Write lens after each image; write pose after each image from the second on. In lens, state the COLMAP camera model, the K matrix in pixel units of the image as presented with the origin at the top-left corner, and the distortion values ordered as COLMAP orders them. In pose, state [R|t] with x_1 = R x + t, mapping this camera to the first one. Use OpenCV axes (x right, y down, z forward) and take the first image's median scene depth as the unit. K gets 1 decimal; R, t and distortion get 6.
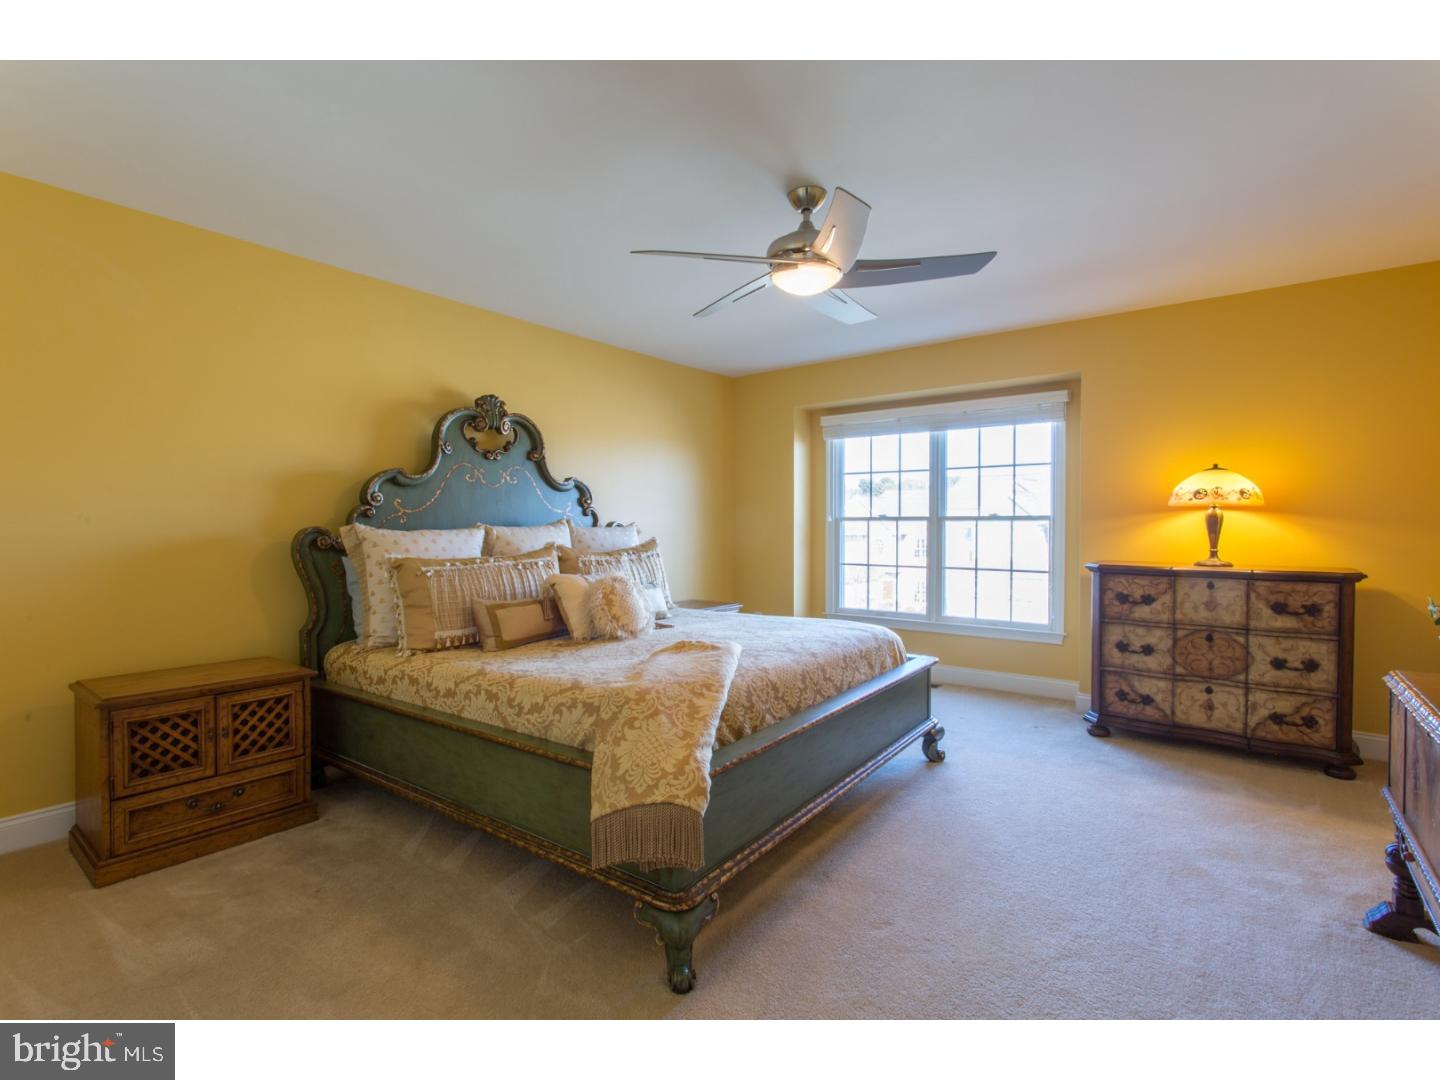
lens RADIAL K [[693.7, 0, 730.4], [0, 693.7, 538.5], [0, 0, 1]] dist [0.004409, 0.001214]
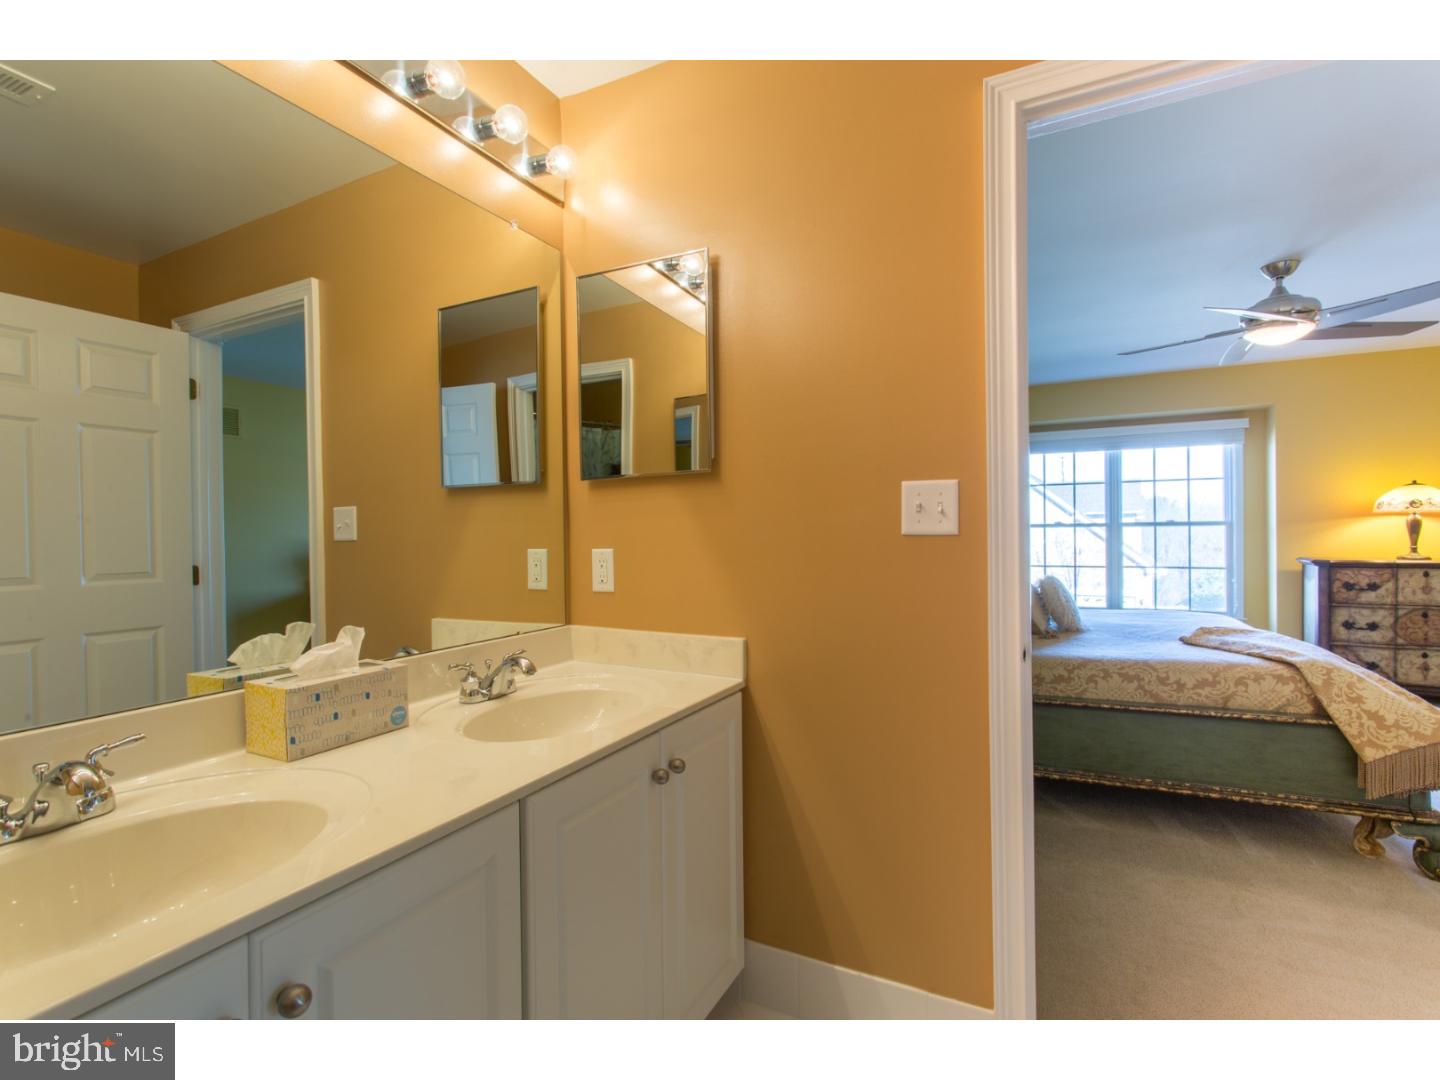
lens RADIAL K [[693.7, 0, 714.9], [0, 693.7, 537.0], [0, 0, 1]] dist [0.004409, 0.001214]
pose [[0.981409, -0.012898, 0.191495, -0.819698], [0.015539, 0.999804, -0.012296, -0.006019], [-0.191299, 0.015043, 0.981417, -0.021280]]
